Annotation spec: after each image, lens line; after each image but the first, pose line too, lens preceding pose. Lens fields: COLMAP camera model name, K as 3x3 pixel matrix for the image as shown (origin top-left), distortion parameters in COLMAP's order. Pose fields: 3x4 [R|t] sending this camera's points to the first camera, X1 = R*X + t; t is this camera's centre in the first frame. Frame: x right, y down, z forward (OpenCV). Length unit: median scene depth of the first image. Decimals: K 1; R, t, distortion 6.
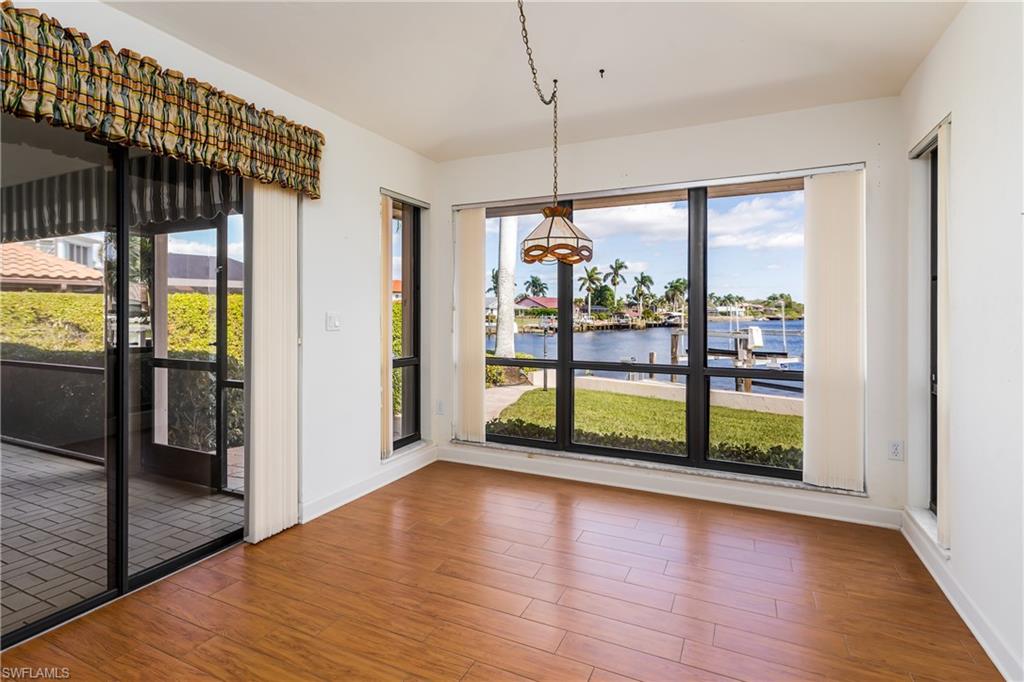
lens RADIAL K [[500.6, 0, 500.1], [0, 500.6, 314.3], [0, 0, 1]] dist [0.000752, 0.000560]
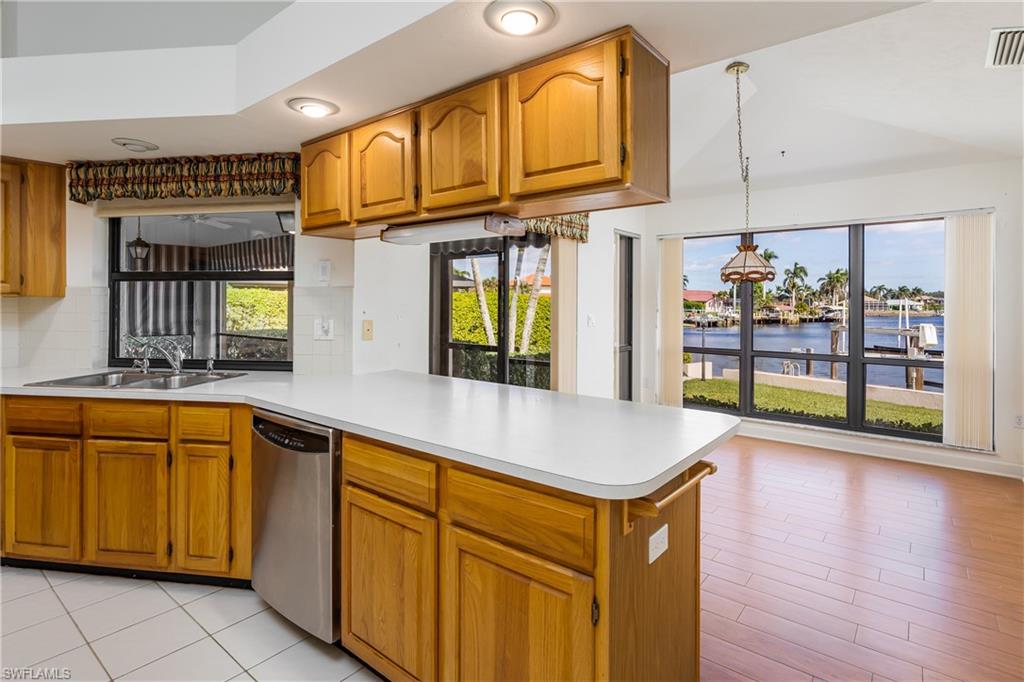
lens RADIAL K [[500.6, 0, 520.3], [0, 500.6, 306.2], [0, 0, 1]] dist [0.000752, 0.000560]
pose [[0.975012, 0.004327, -0.222112, -0.039973], [-0.004504, 0.999990, -0.000292, -0.005502], [0.222108, 0.001286, 0.975021, -0.109752]]
